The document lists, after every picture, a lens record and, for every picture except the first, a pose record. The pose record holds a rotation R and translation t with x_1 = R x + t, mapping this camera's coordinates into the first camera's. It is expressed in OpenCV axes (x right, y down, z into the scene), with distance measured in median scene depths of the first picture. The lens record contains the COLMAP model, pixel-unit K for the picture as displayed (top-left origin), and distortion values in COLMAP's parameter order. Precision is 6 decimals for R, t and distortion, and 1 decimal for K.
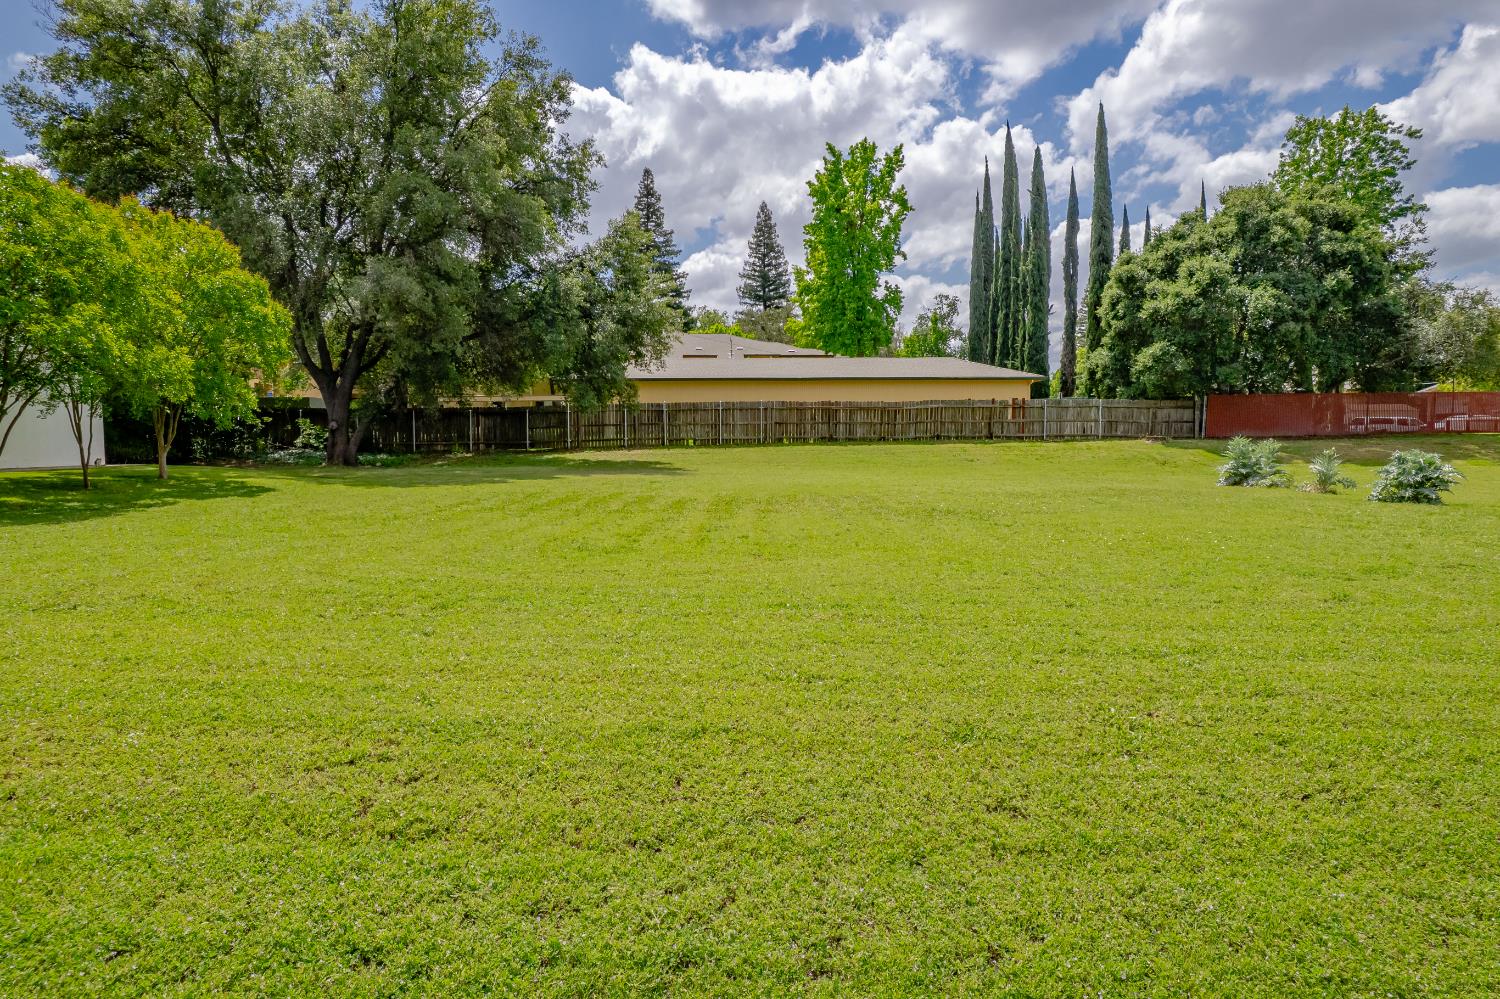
lens RADIAL K [[960.7, 0, 739.9], [0, 960.7, 497.5], [0, 0, 1]] dist [-0.076241, 0.066882]
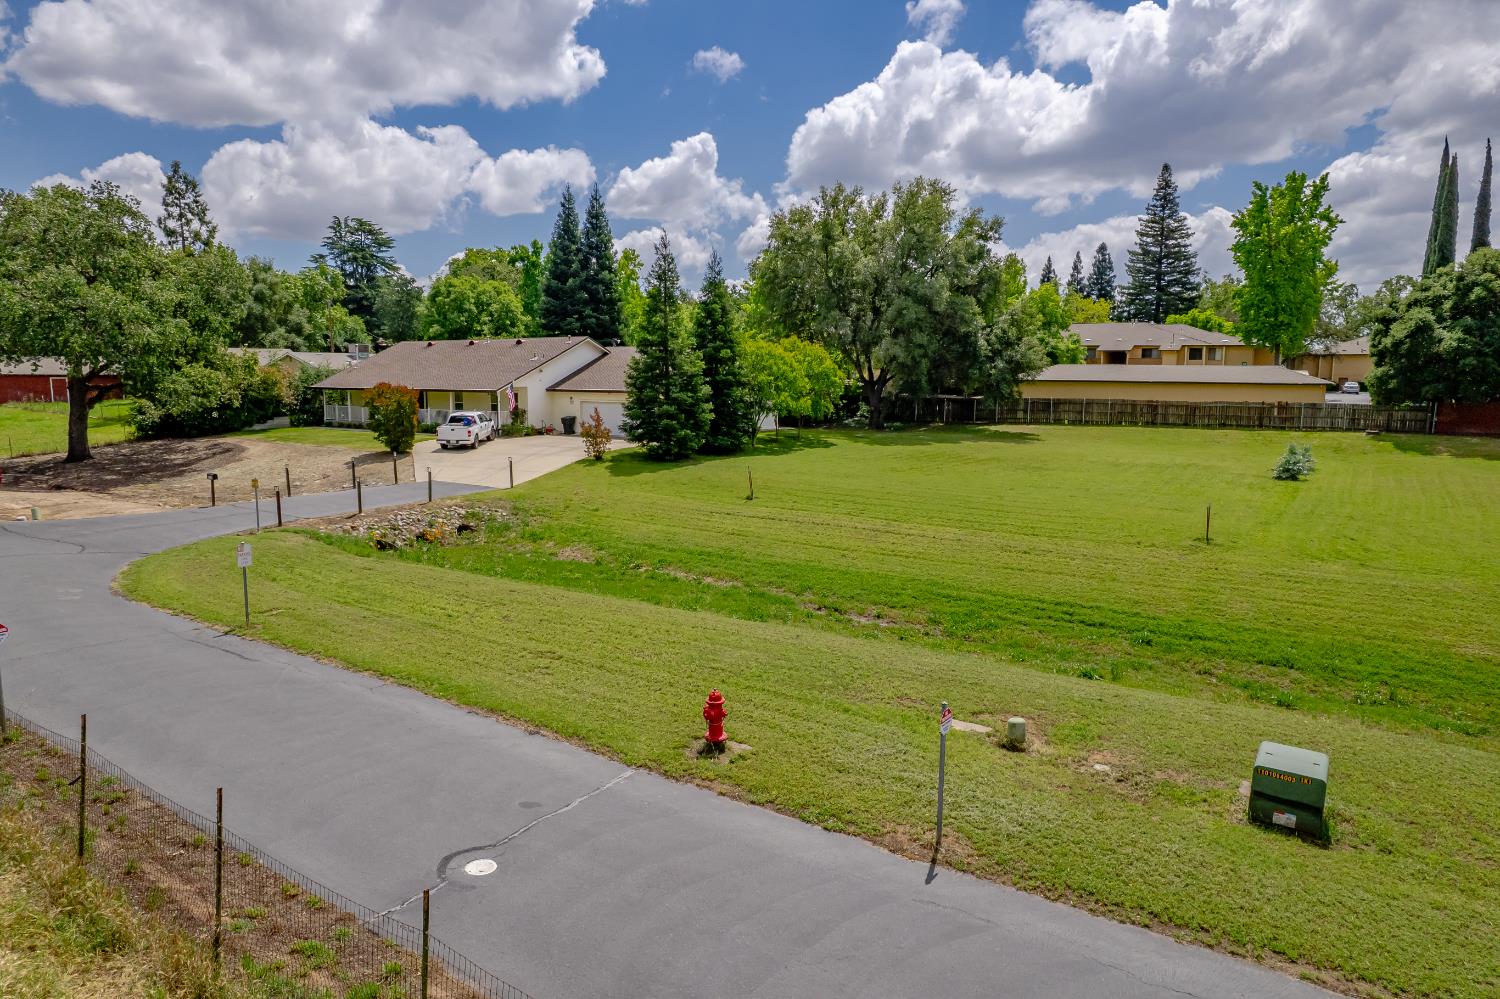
lens RADIAL K [[960.7, 0, 745.1], [0, 960.7, 501.9], [0, 0, 1]] dist [-0.076241, 0.066882]
pose [[0.830425, 0.083324, -0.550864, 0.421034], [-0.043067, 0.995395, 0.085641, -0.036294], [0.555463, -0.047394, 0.830189, -0.737043]]
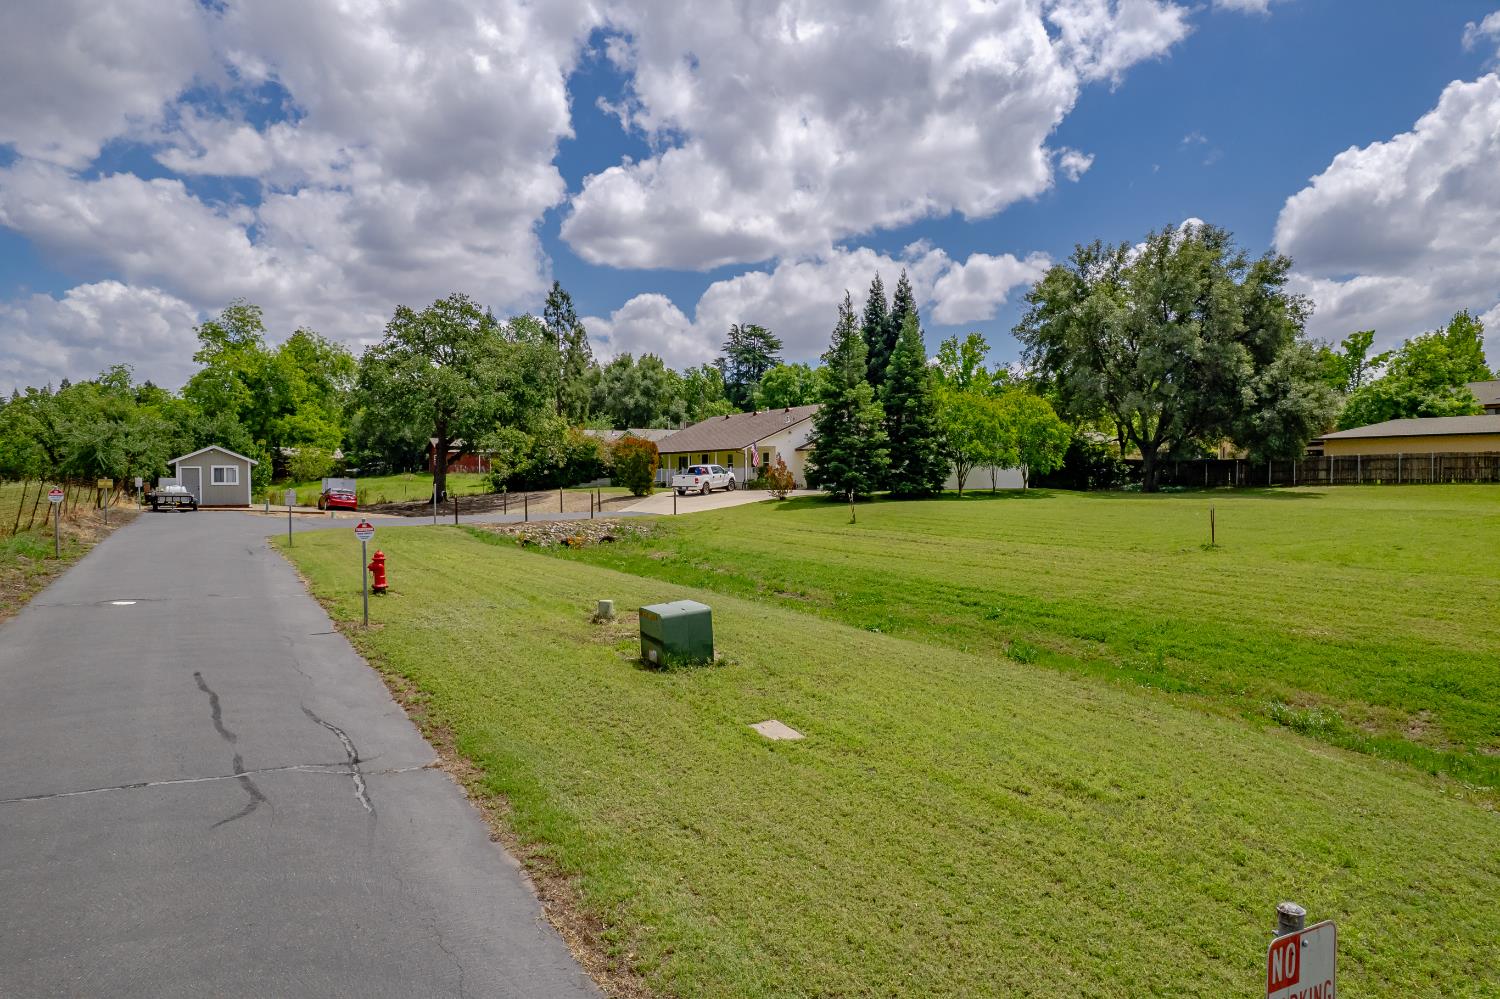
lens RADIAL K [[960.7, 0, 743.4], [0, 960.7, 504.3], [0, 0, 1]] dist [-0.076241, 0.066882]
pose [[0.490305, 0.028454, -0.871086, 0.721476], [-0.053701, 0.998554, 0.002391, 0.025784], [0.869895, 0.045606, 0.491124, -0.541586]]
